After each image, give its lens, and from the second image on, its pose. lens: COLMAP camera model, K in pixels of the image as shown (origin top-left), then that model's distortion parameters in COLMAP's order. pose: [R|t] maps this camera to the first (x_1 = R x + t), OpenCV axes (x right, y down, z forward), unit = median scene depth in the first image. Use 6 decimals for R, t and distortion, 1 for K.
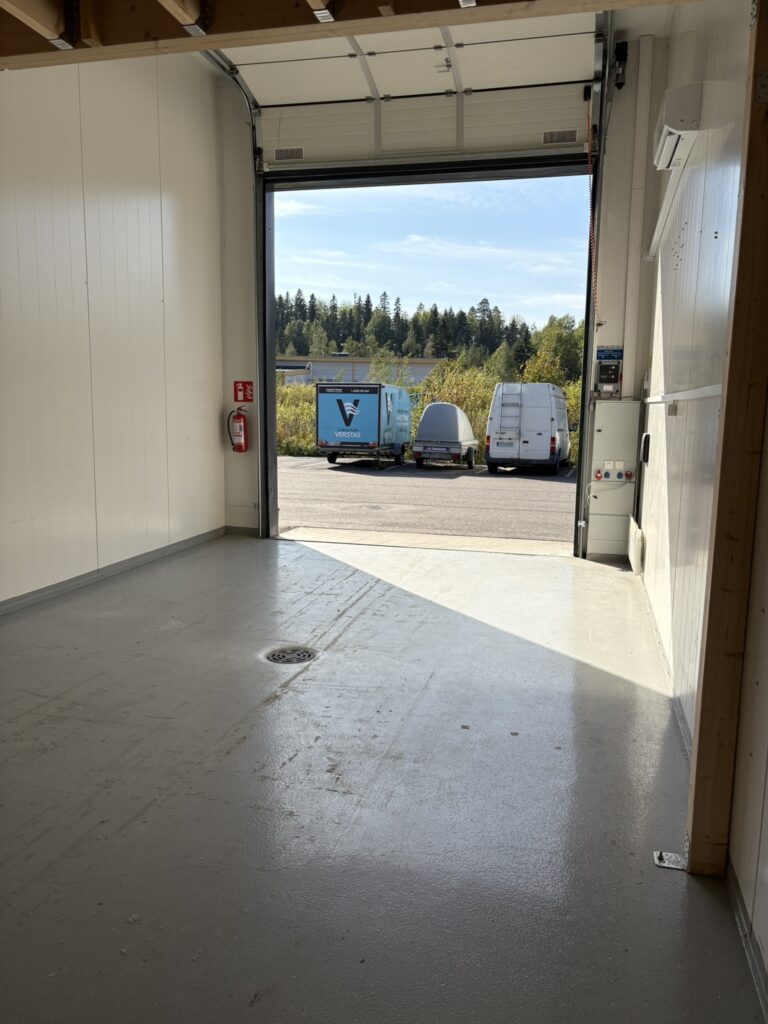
lens RADIAL K [[771.4, 0, 382.5], [0, 771.4, 513.4], [0, 0, 1]] dist [0.025816, -0.027619]
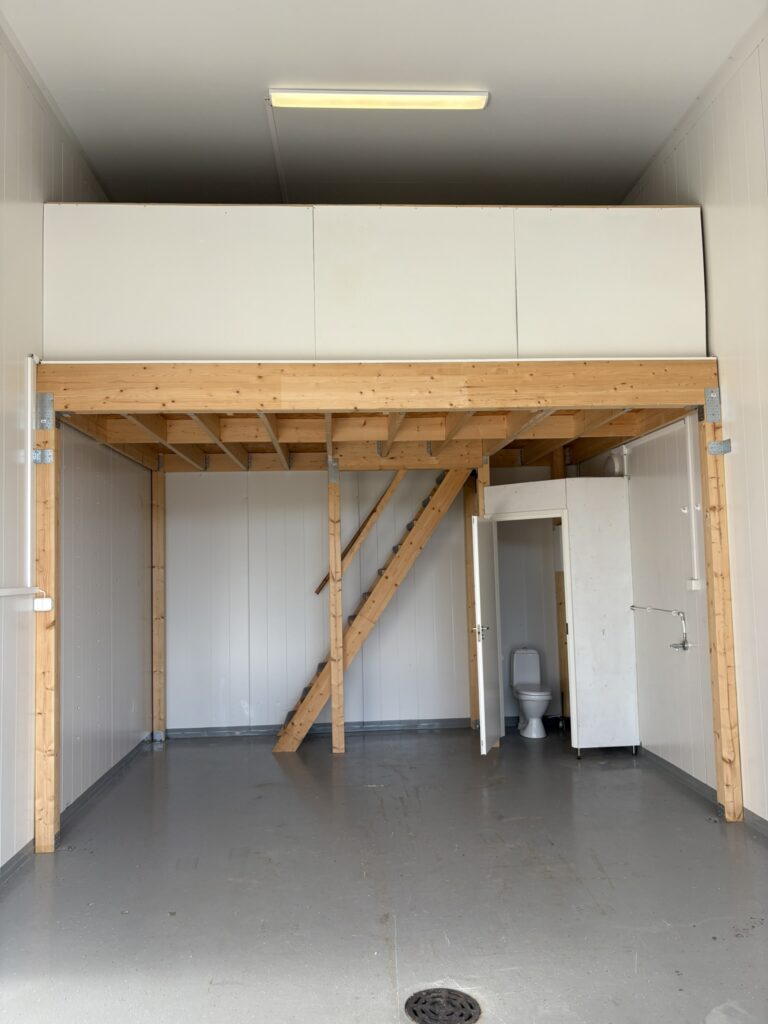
lens RADIAL K [[771.4, 0, 383.7], [0, 771.4, 521.3], [0, 0, 1]] dist [0.025816, -0.027619]
pose [[-0.948188, -0.012500, -0.317463, 0.161504], [-0.038369, 0.996417, 0.075366, -0.311152], [0.315383, 0.083642, -0.945271, 1.874999]]
